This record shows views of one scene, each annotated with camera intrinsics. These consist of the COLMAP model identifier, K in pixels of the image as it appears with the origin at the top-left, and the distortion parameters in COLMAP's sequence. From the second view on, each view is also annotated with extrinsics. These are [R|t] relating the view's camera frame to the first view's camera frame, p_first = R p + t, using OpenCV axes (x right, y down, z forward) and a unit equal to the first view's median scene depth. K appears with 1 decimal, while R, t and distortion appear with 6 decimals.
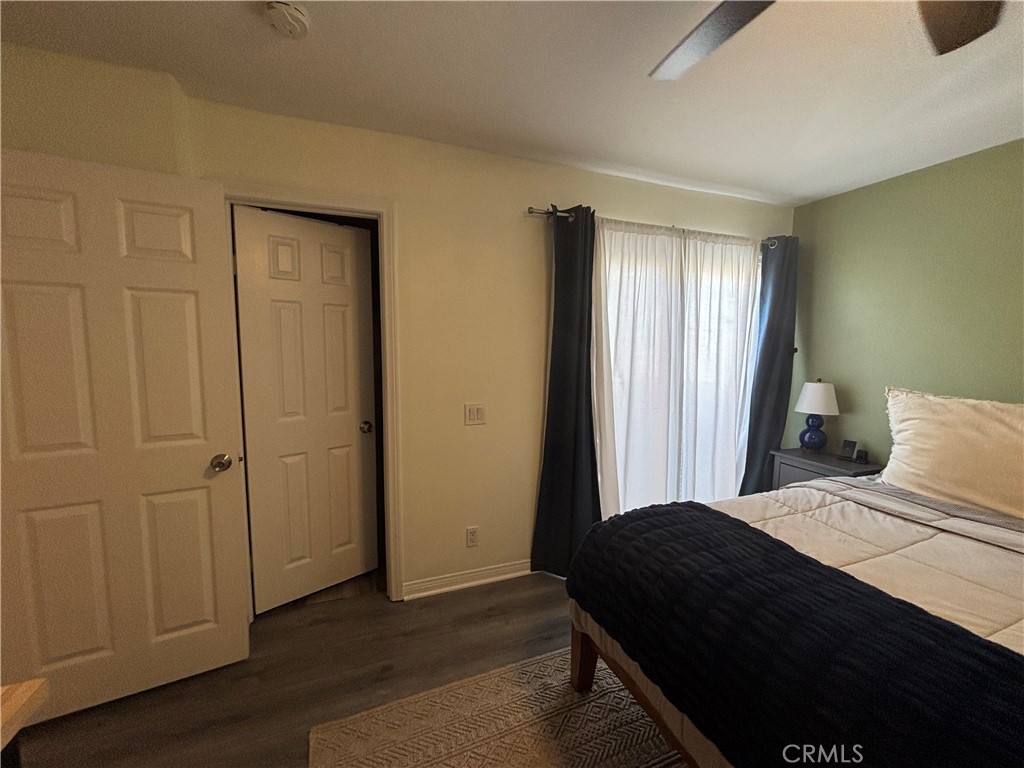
lens RADIAL K [[414.3, 0, 512.4], [0, 414.3, 381.1], [0, 0, 1]] dist [-0.003702, 0.000304]
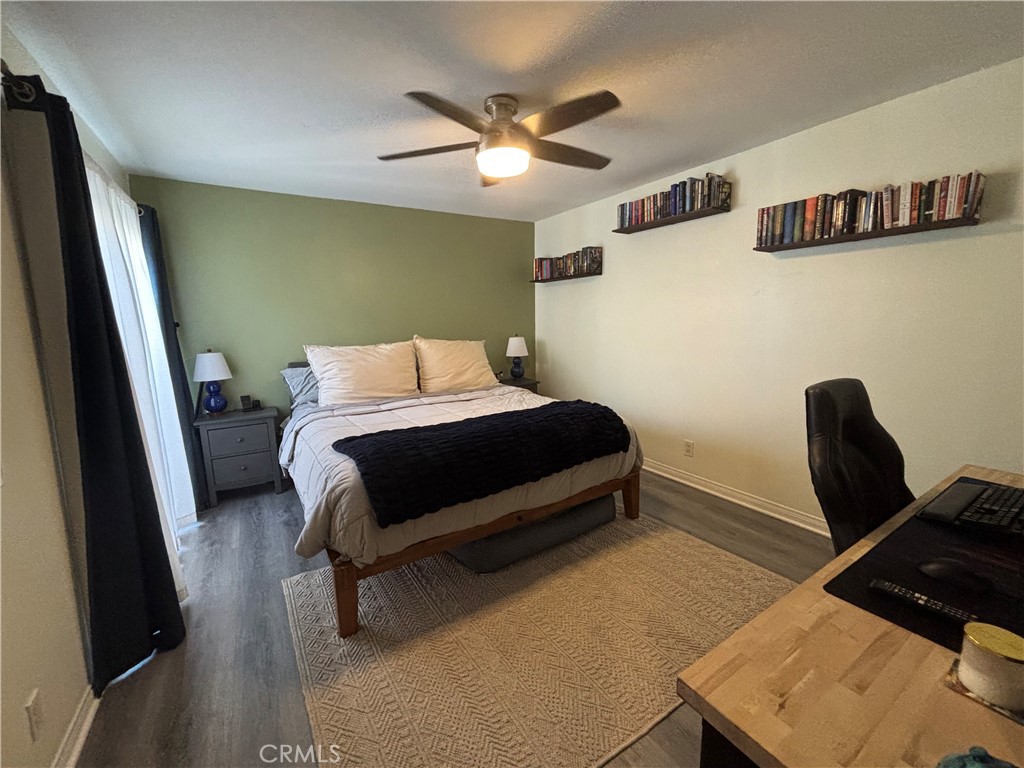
lens RADIAL K [[414.3, 0, 511.0], [0, 414.3, 383.6], [0, 0, 1]] dist [-0.003702, 0.000304]
pose [[-0.177406, -0.162241, 0.970672, -0.659471], [0.107774, 0.977183, 0.183027, -0.041516], [-0.978219, 0.137083, -0.155873, 0.503218]]
